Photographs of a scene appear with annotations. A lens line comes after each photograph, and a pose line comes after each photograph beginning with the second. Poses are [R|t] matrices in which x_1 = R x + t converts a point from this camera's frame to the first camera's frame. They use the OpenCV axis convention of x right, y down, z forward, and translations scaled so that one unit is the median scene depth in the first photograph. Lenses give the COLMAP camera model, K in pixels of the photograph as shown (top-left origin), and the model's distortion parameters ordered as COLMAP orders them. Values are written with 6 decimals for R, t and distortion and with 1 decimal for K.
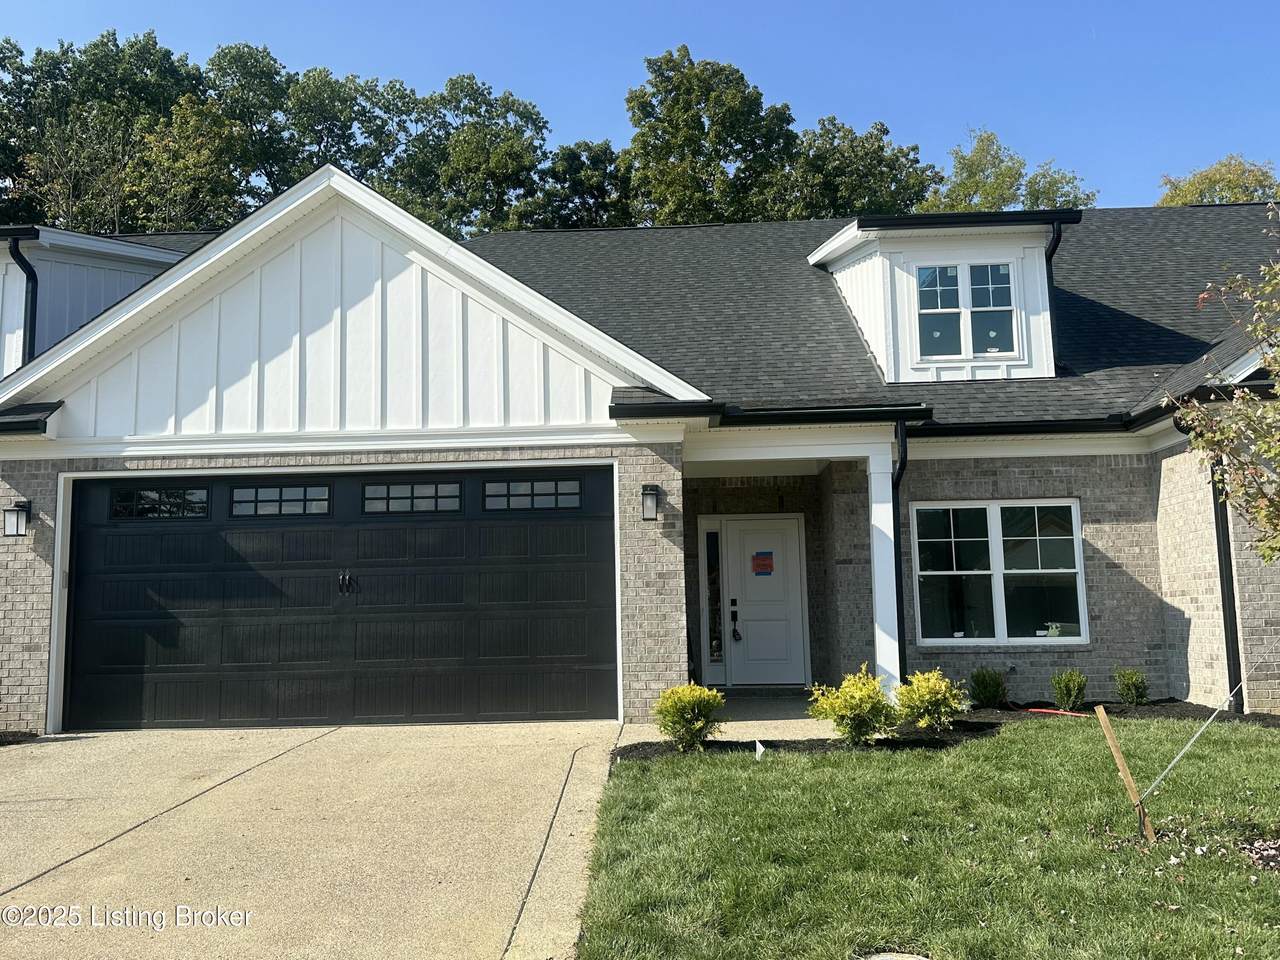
lens RADIAL K [[1088.8, 0, 640.0], [0, 1088.8, 480.0], [0, 0, 1]] dist [0.131117, -0.260132]
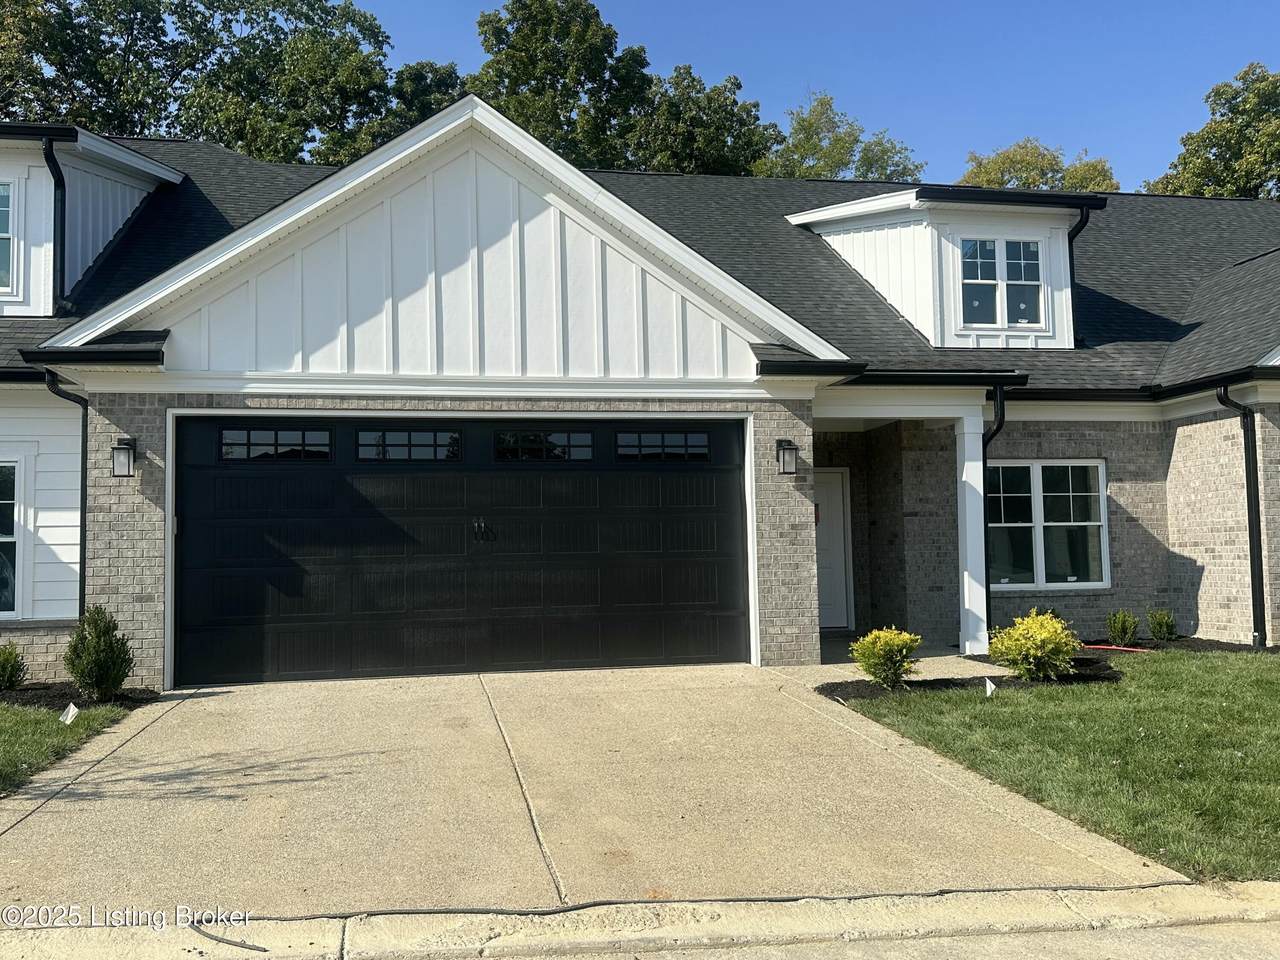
lens RADIAL K [[1100.3, 0, 637.0], [0, 1100.3, 495.7], [0, 0, 1]] dist [0.132530, -0.260774]
pose [[0.972742, 0.014313, 0.231449, -0.353933], [-0.029394, 0.997653, 0.061841, -0.003129], [-0.230021, -0.066959, 0.970879, 0.005762]]
